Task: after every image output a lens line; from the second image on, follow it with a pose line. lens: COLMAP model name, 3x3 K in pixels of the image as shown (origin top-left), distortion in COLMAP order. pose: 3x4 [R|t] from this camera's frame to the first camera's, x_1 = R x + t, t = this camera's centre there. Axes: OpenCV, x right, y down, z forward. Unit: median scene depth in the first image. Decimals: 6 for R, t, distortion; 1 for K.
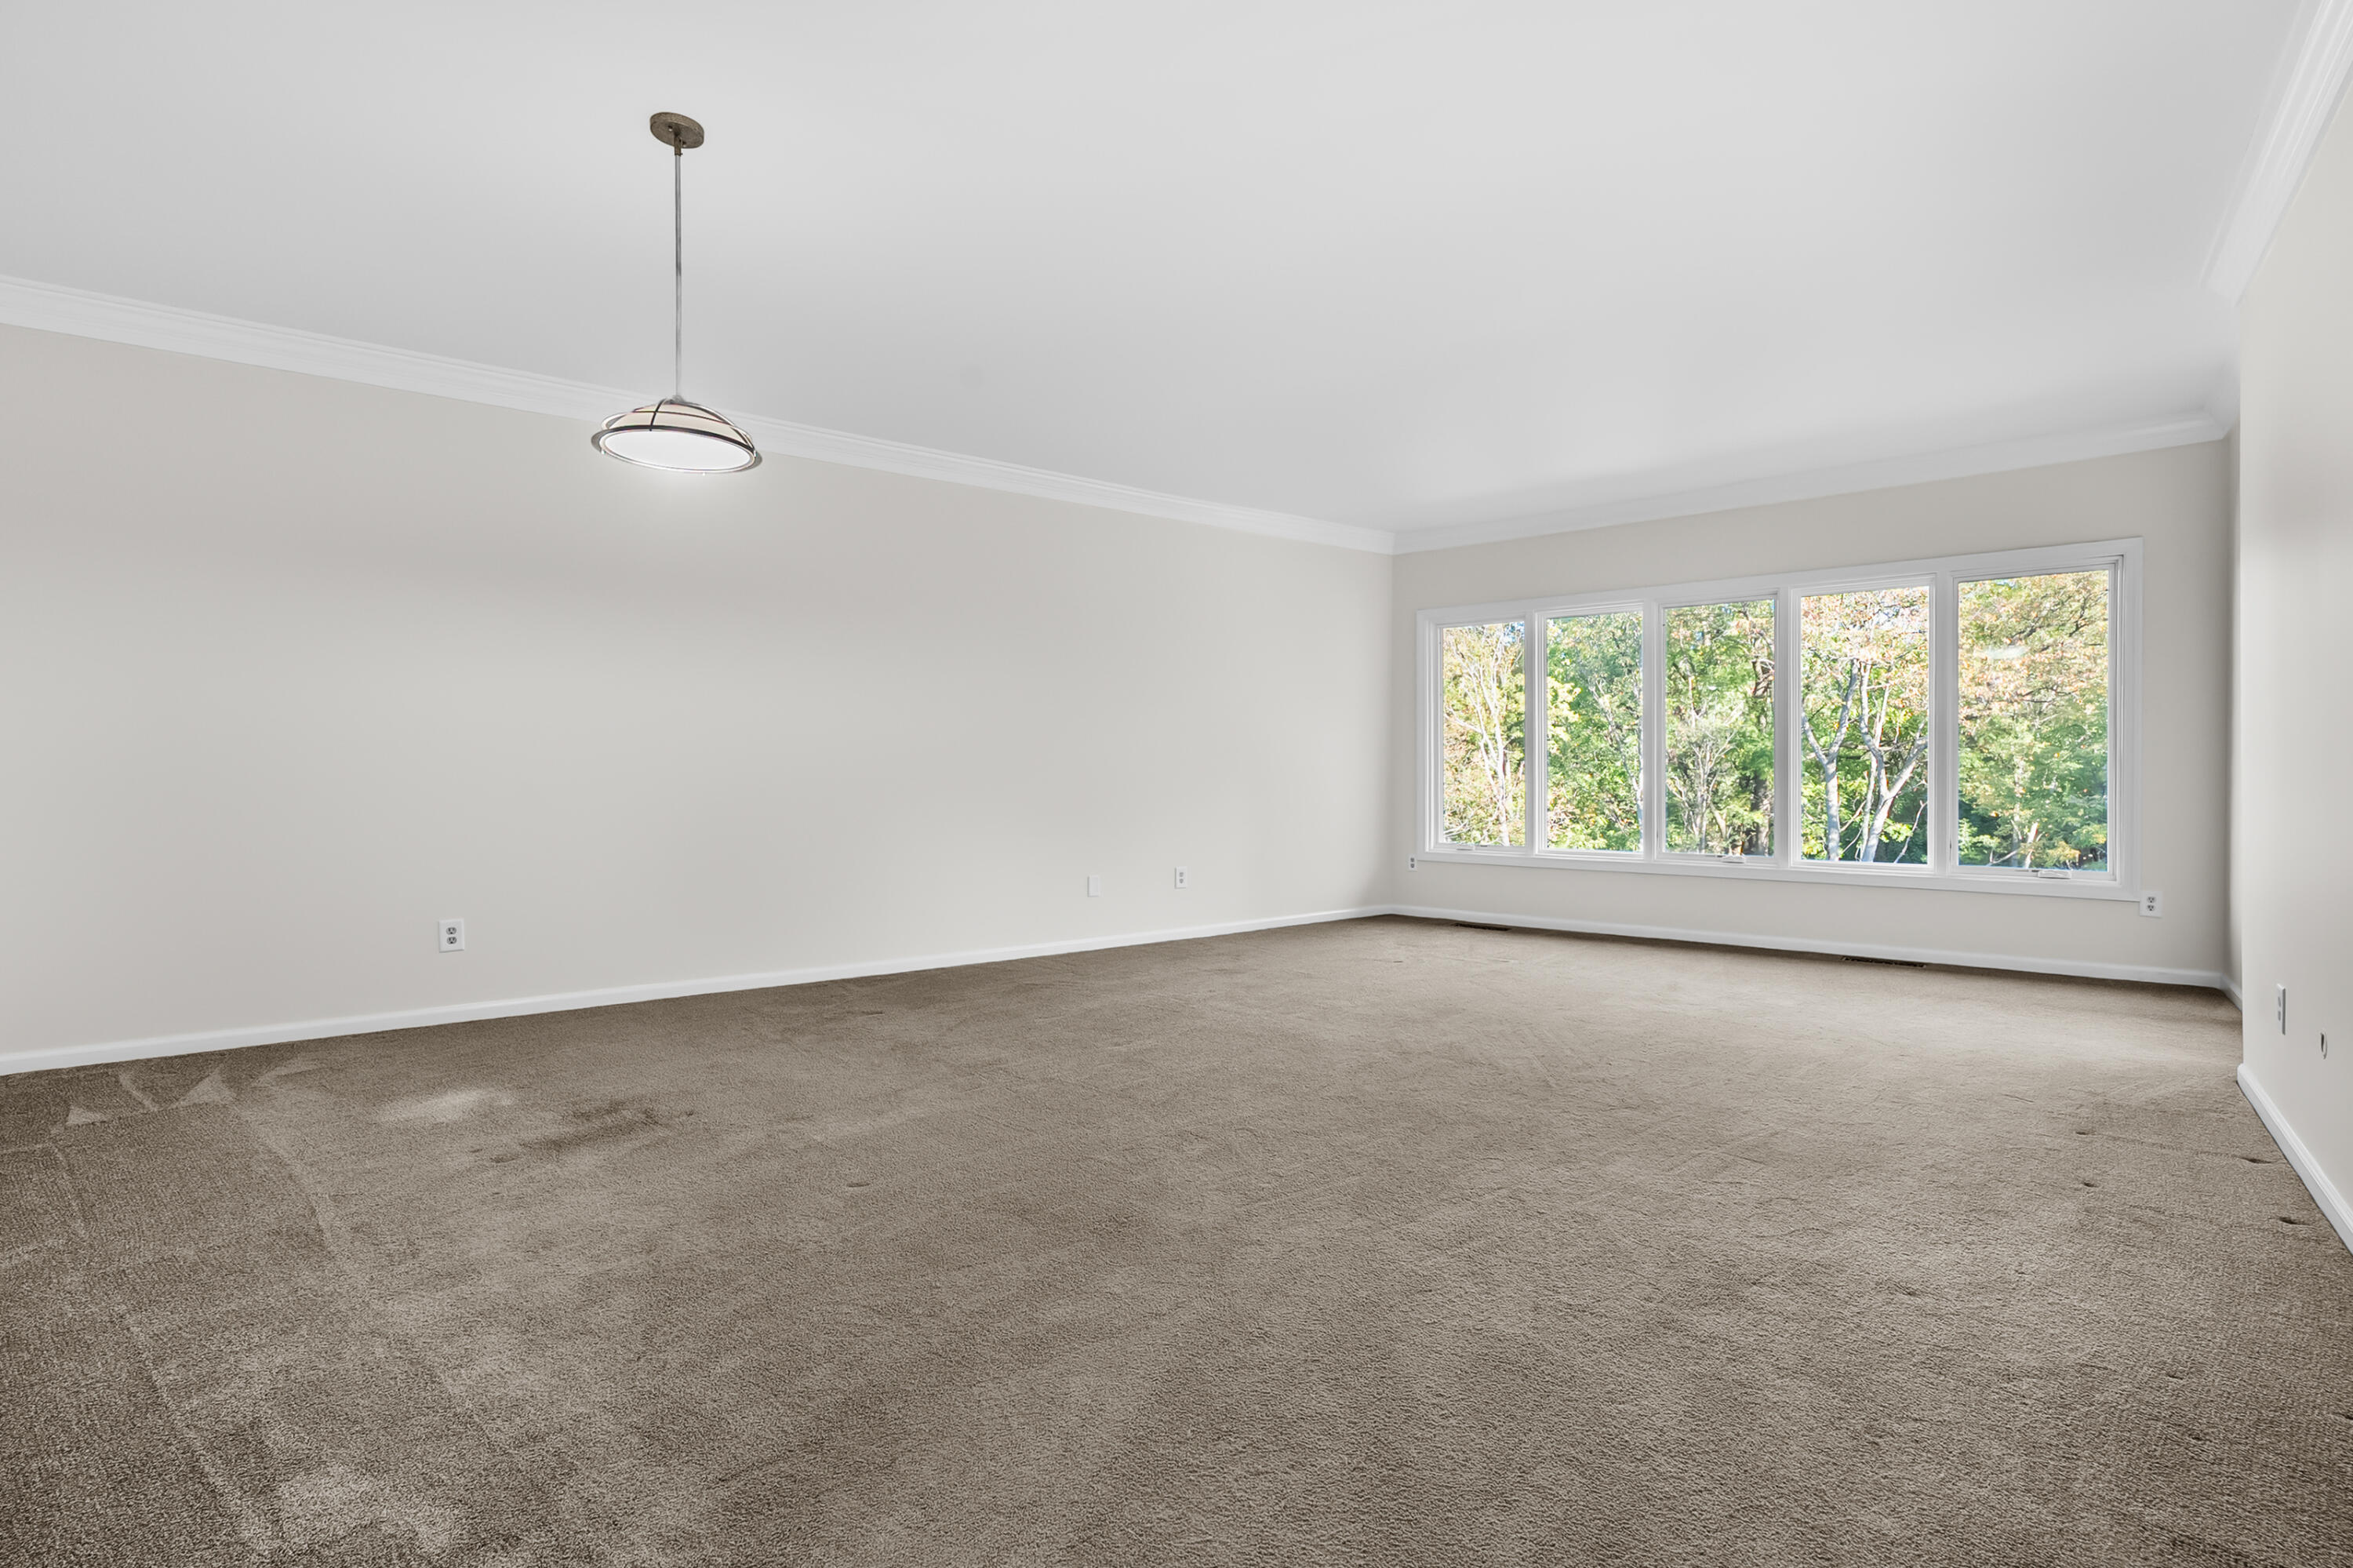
lens RADIAL K [[1070.3, 0, 1178.5], [0, 1070.3, 782.0], [0, 0, 1]] dist [-0.006987, 0.003066]
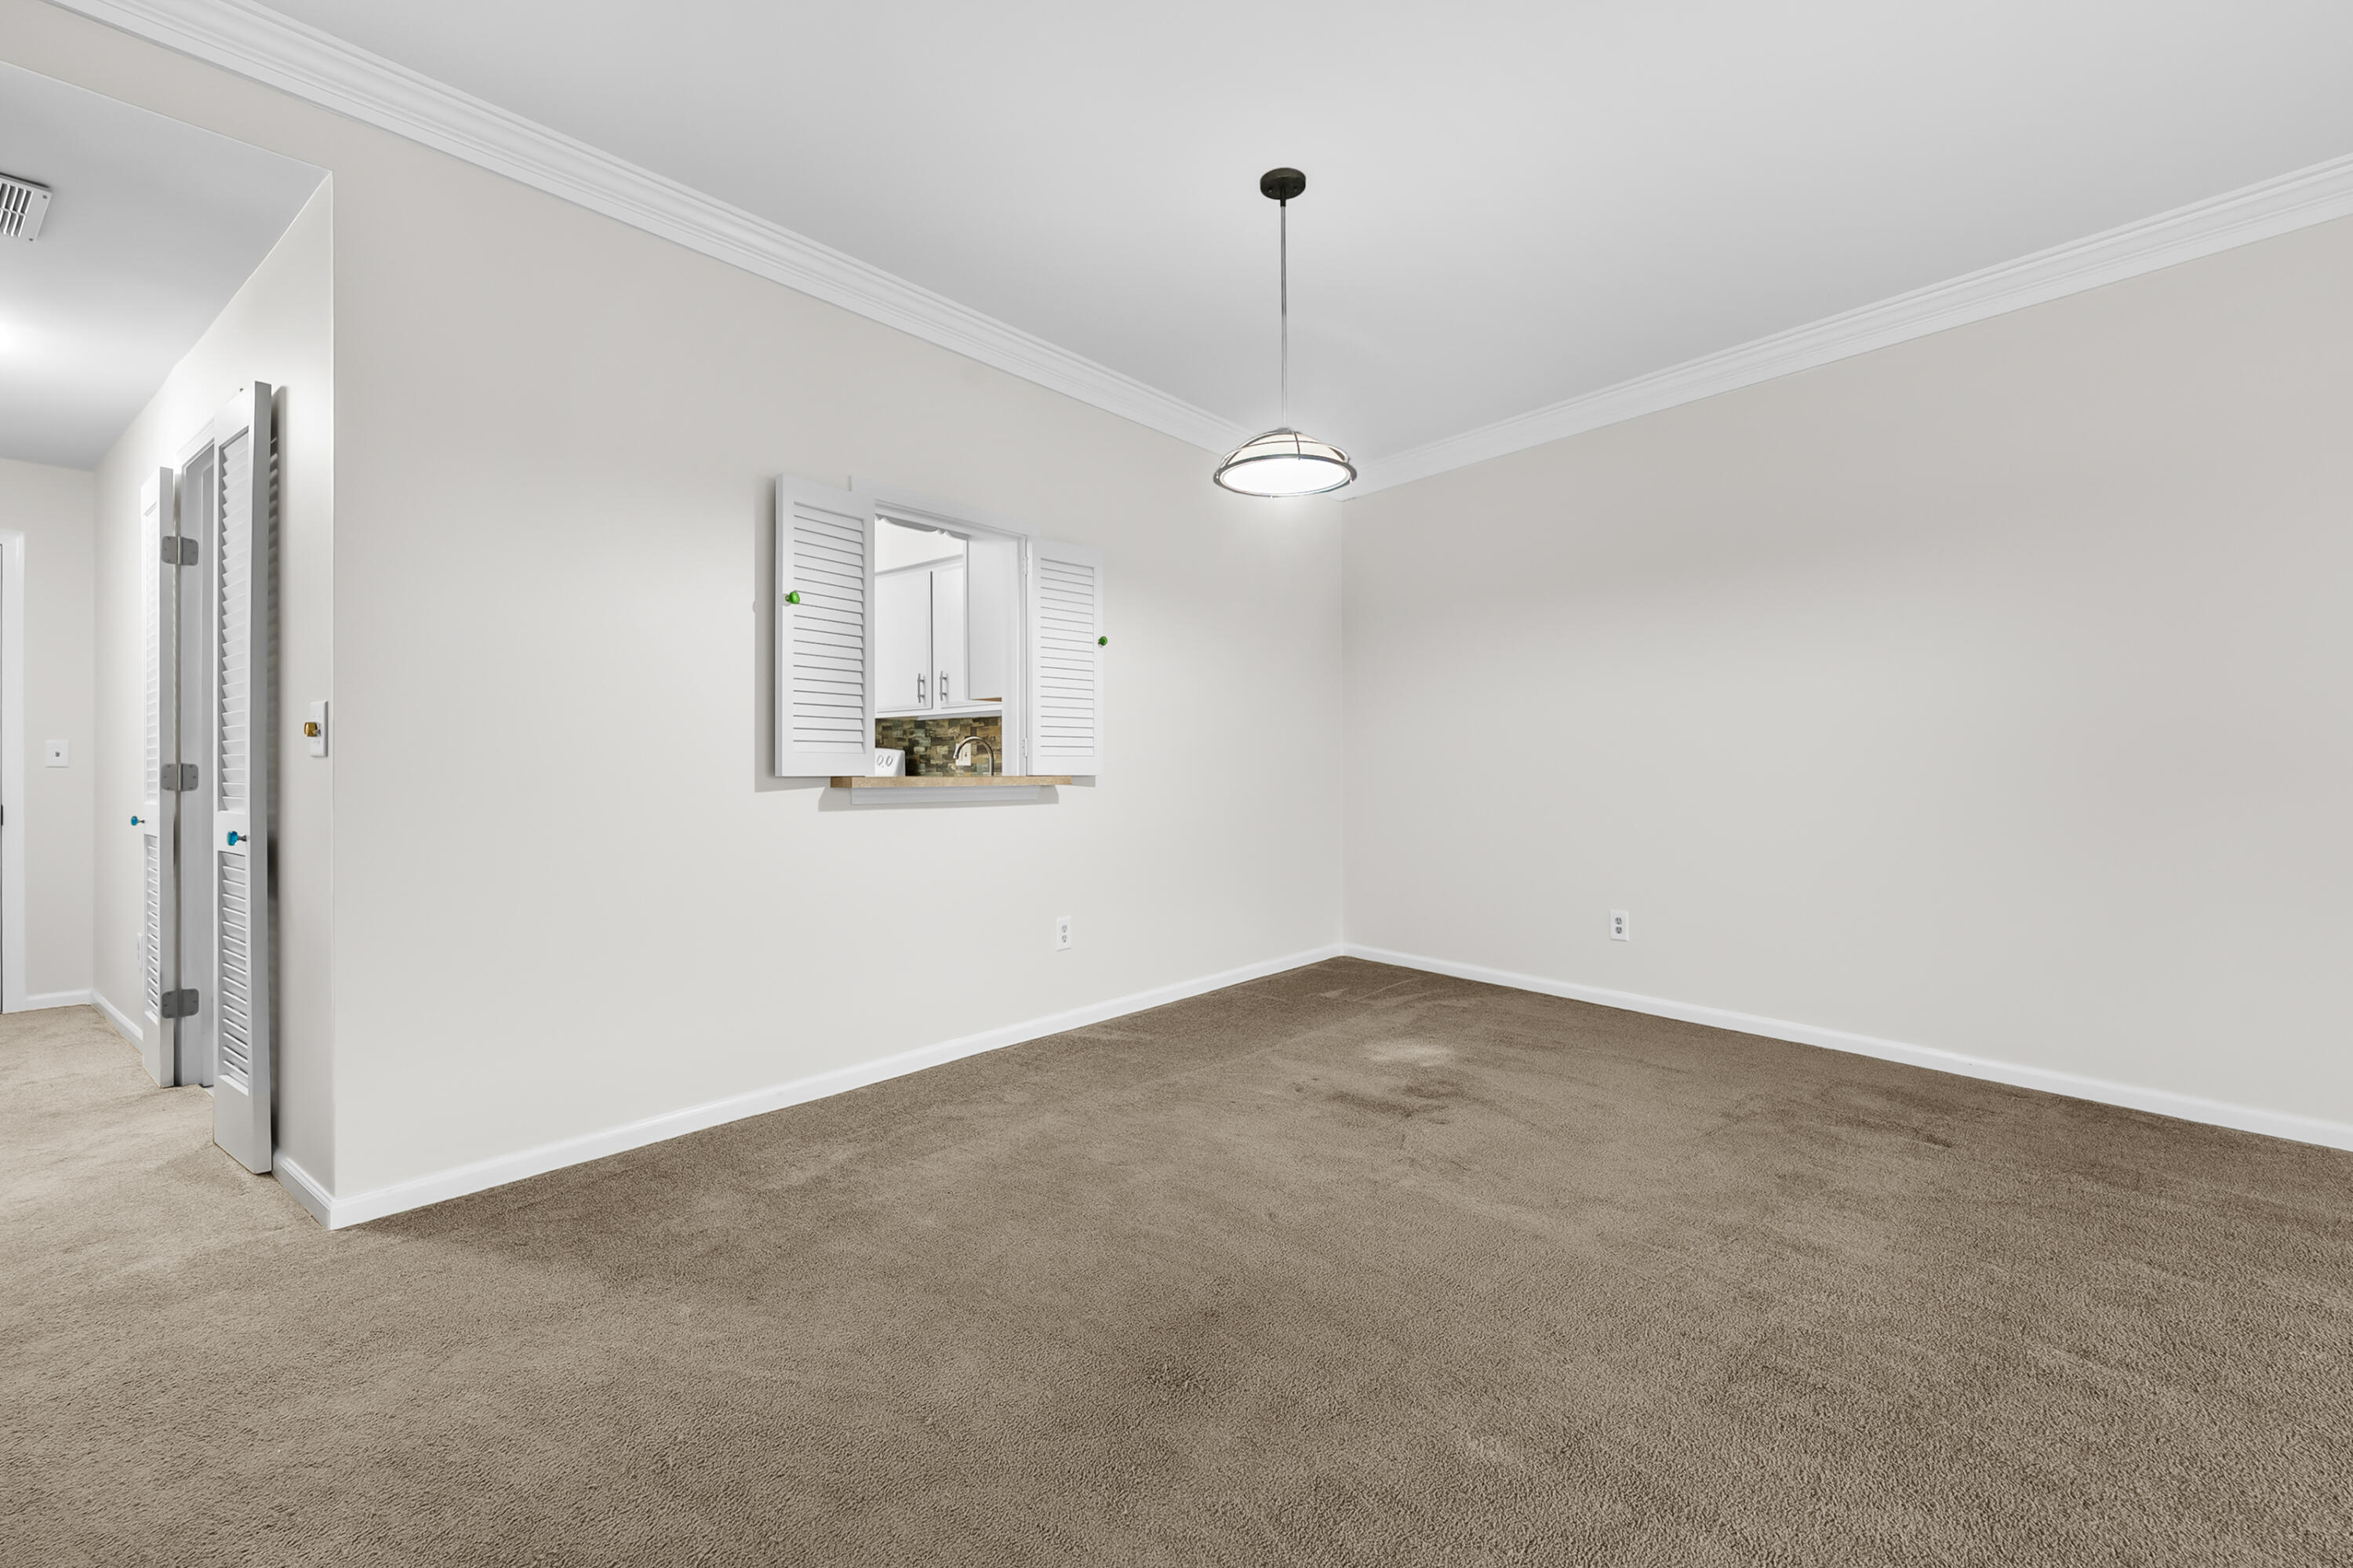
lens RADIAL K [[1070.3, 0, 1171.7], [0, 1070.3, 778.2], [0, 0, 1]] dist [-0.006987, 0.003066]
pose [[-0.008219, 0.003215, -0.999961, 0.304160], [-0.015413, 0.999876, 0.003341, 0.001476], [0.999847, 0.015440, -0.008169, 0.460904]]
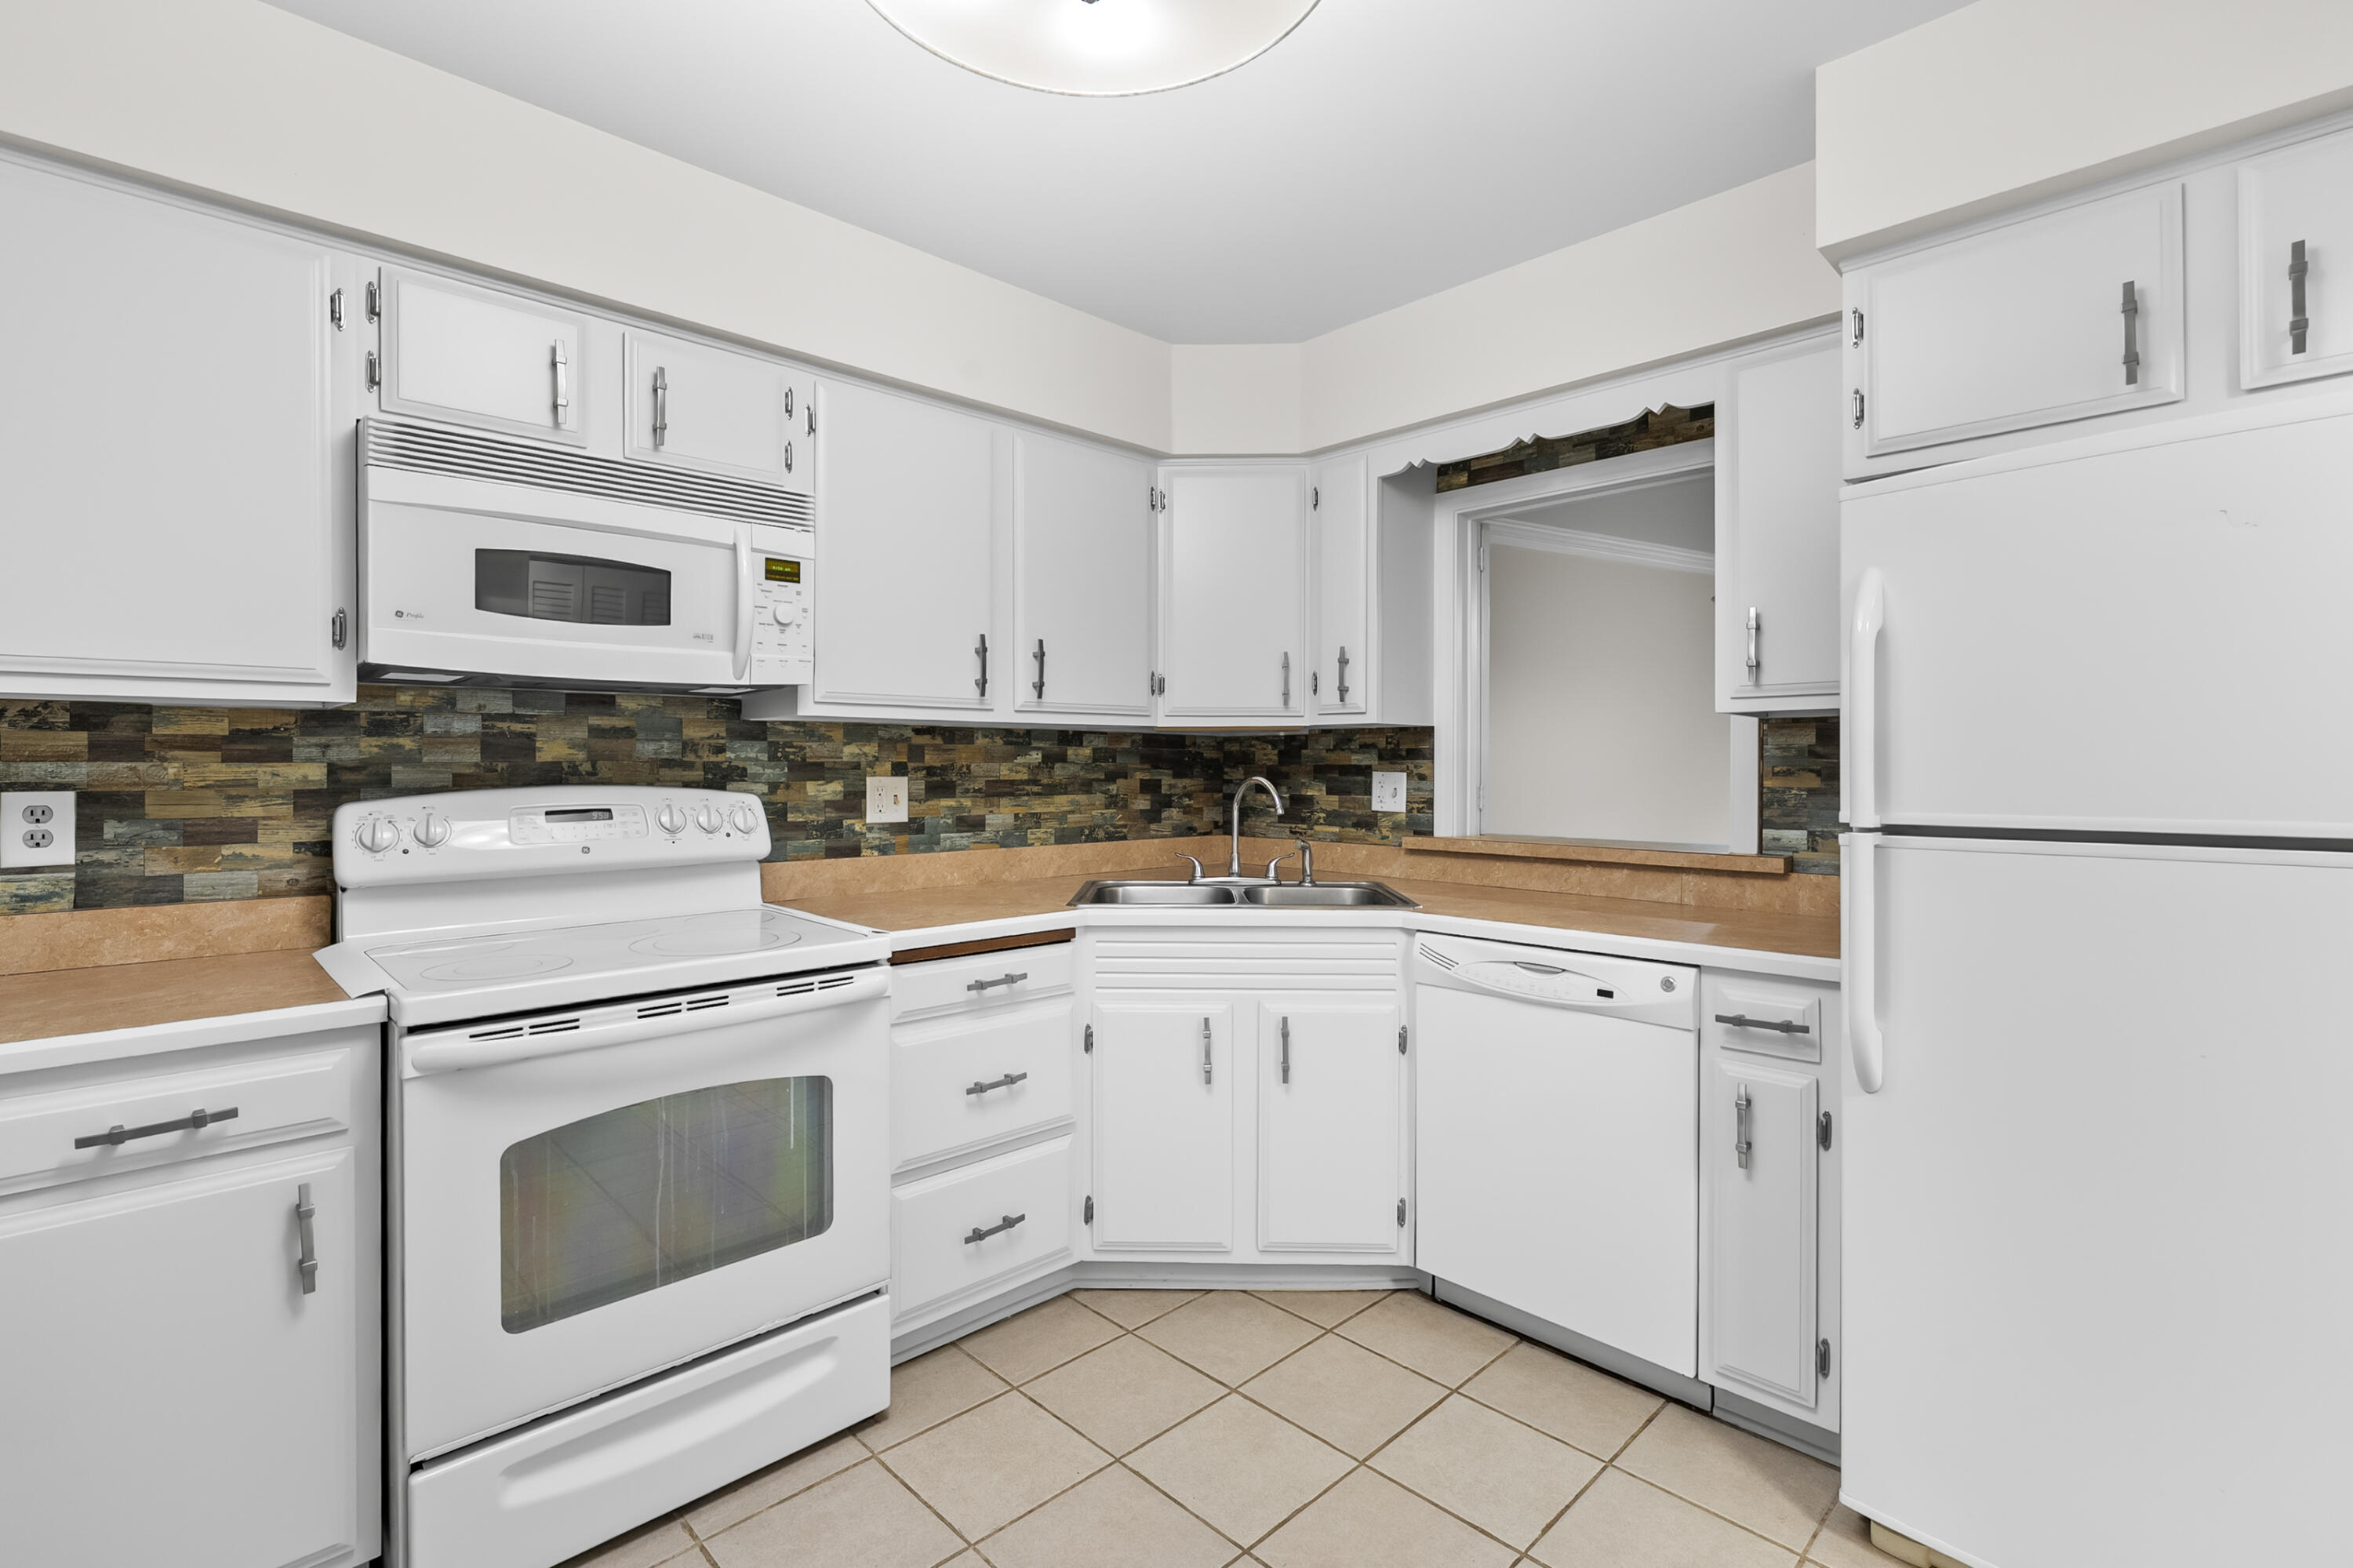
lens RADIAL K [[1070.3, 0, 1156.2], [0, 1070.3, 762.6], [0, 0, 1]] dist [-0.006987, 0.003066]
pose [[0.992329, 0.007627, -0.123387, -0.628616], [-0.009072, 0.999897, -0.011149, -0.031108], [0.123289, 0.012183, 0.992296, -0.325778]]
